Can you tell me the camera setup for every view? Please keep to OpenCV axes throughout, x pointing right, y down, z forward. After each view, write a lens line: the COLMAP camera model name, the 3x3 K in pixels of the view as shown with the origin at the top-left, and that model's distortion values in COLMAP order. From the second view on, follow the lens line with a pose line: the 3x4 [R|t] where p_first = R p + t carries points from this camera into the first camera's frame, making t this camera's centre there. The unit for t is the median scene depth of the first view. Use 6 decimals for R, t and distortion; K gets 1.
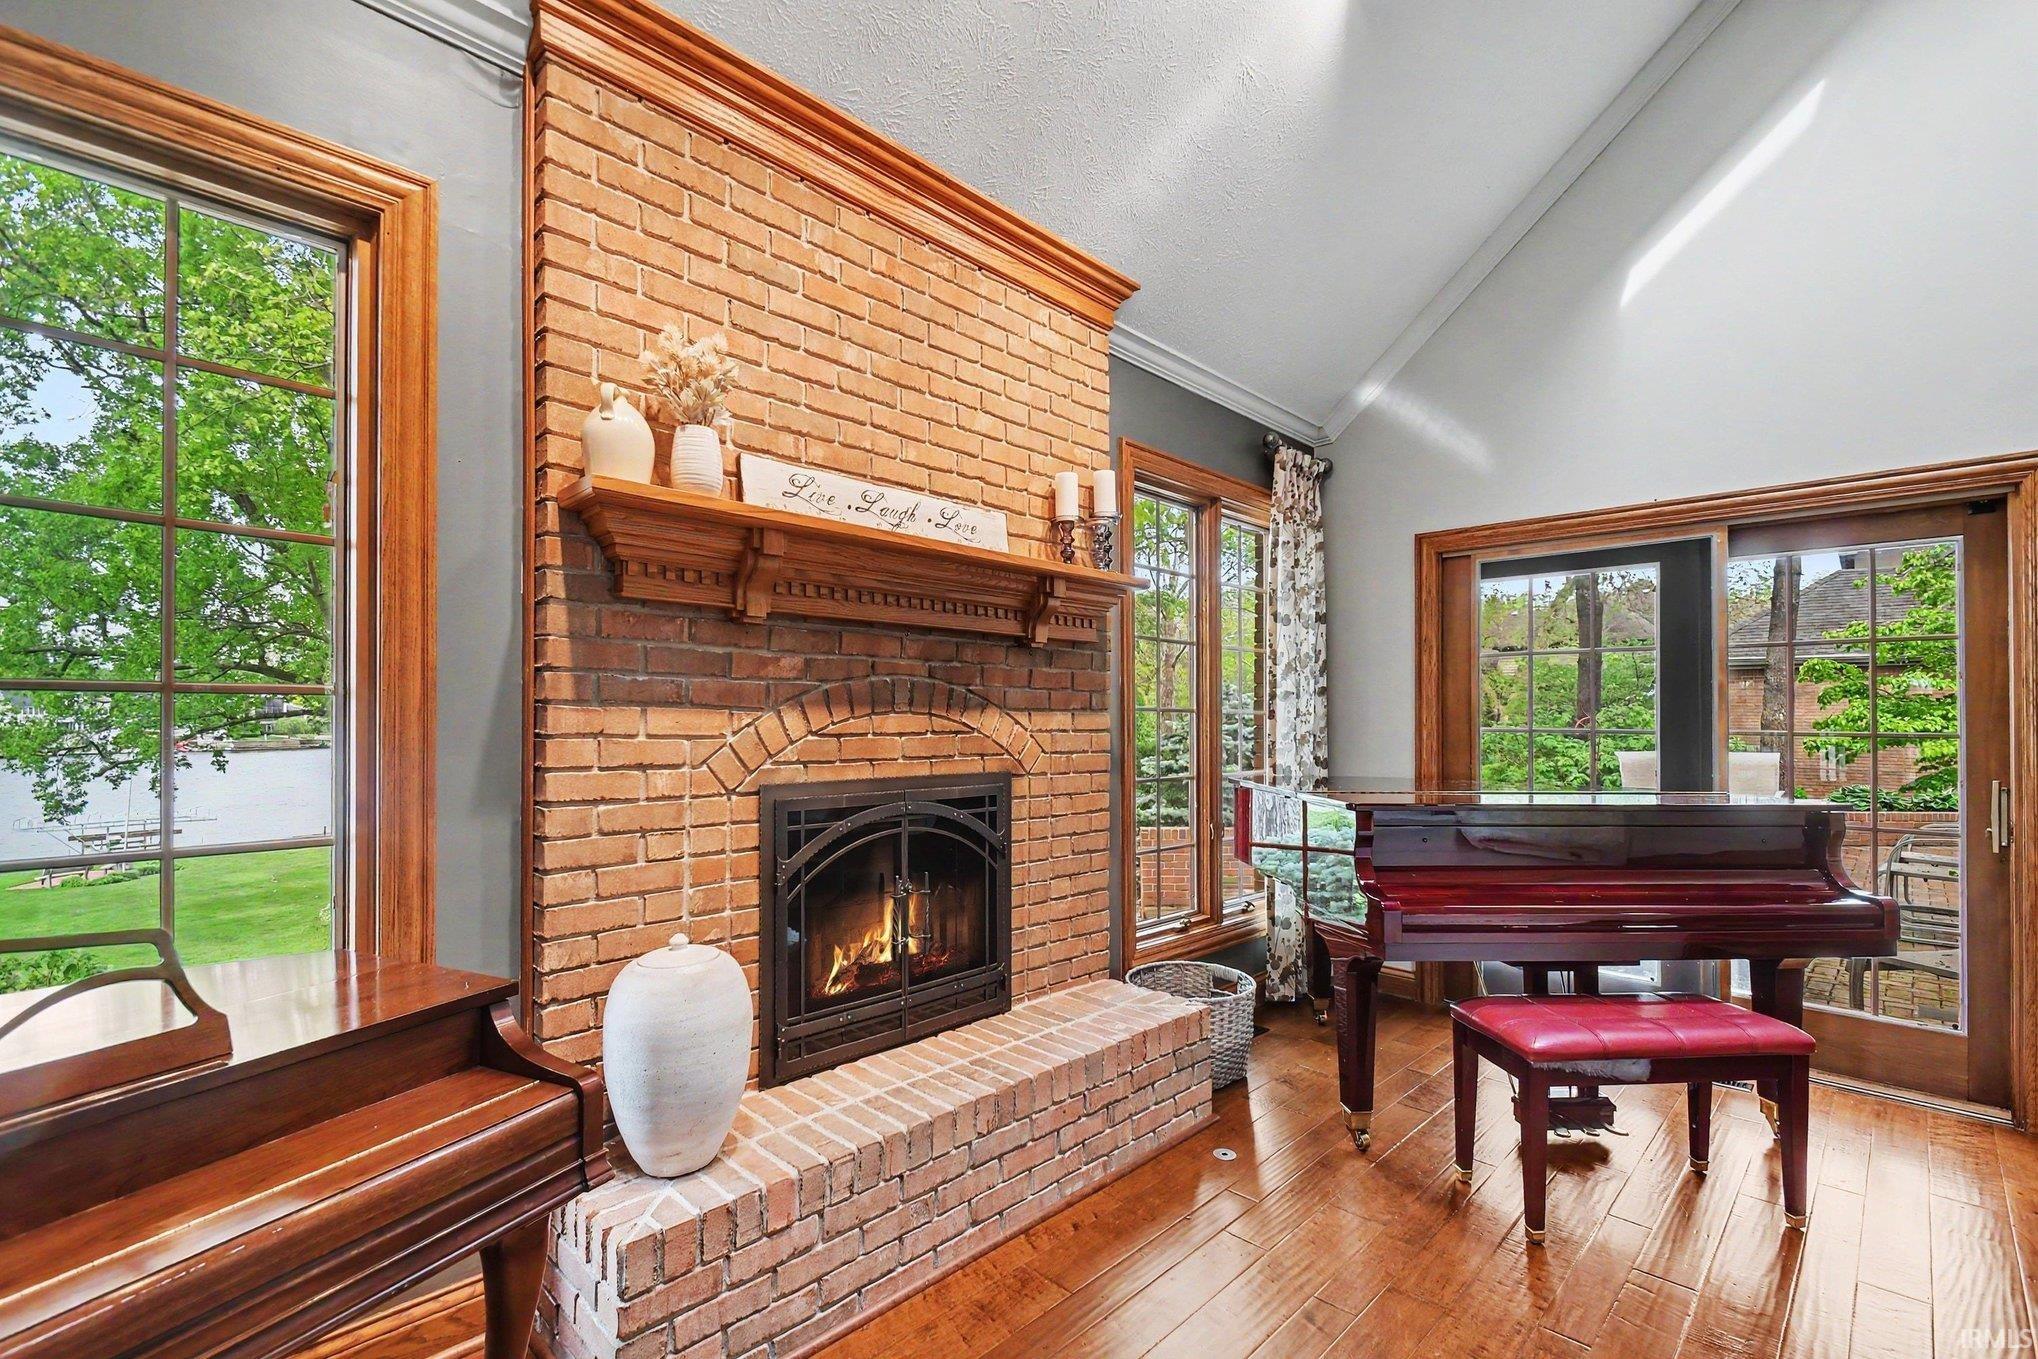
lens RADIAL K [[907.8, 0, 1026.0], [0, 907.8, 729.3], [0, 0, 1]] dist [-0.006471, -0.000900]
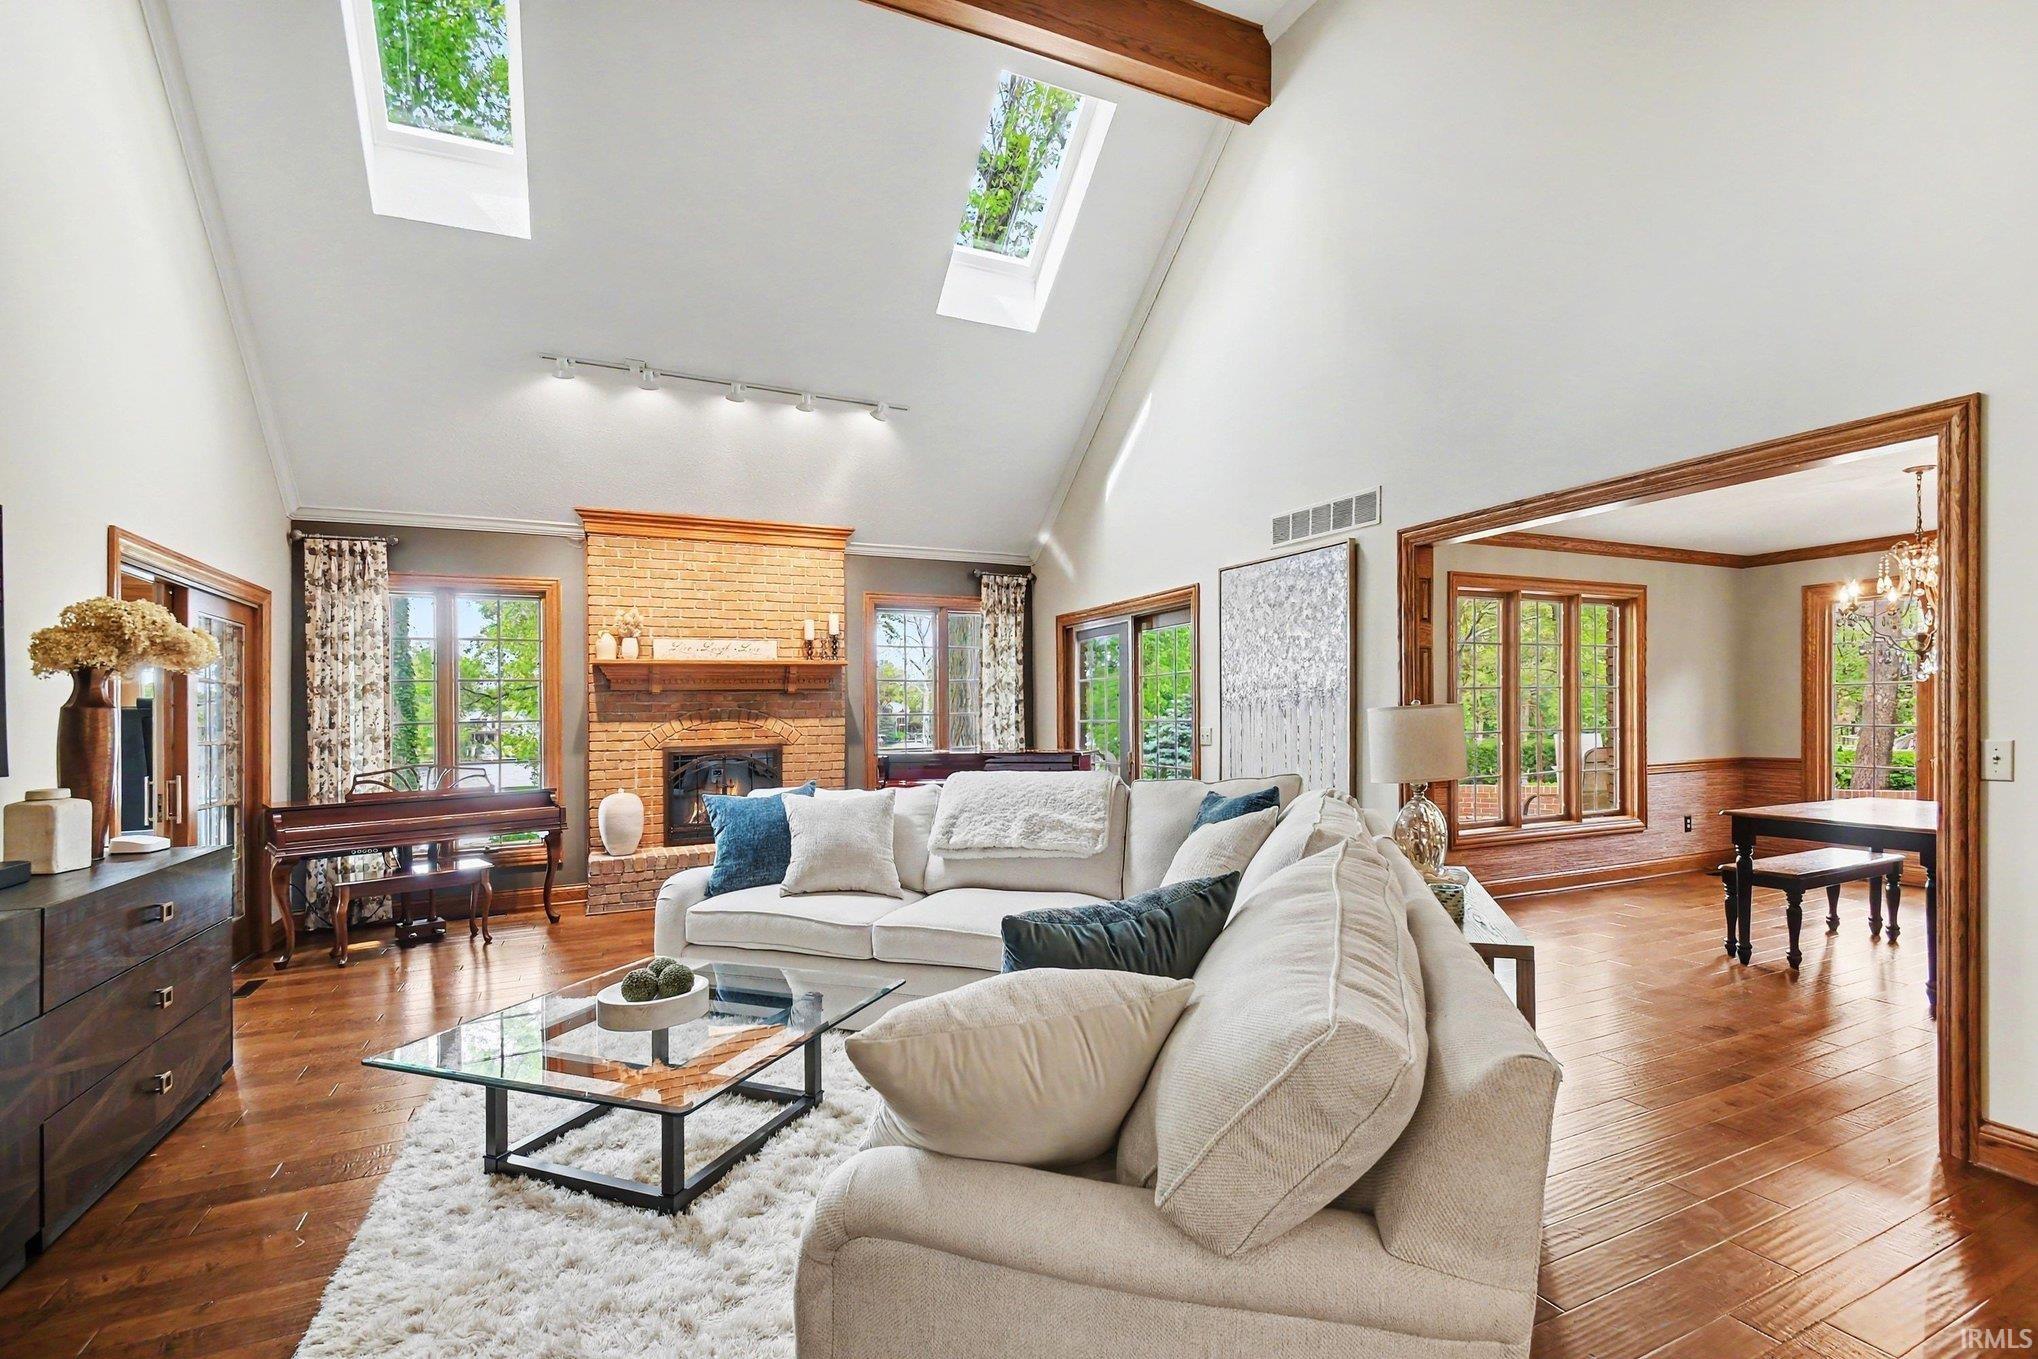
lens RADIAL K [[907.8, 0, 1025.9], [0, 907.8, 728.8], [0, 0, 1]] dist [-0.006471, -0.000900]
pose [[0.929660, -0.008478, -0.368322, 1.707506], [0.014145, 0.999819, 0.012686, -0.017519], [0.368148, -0.017004, 0.929612, -1.203203]]
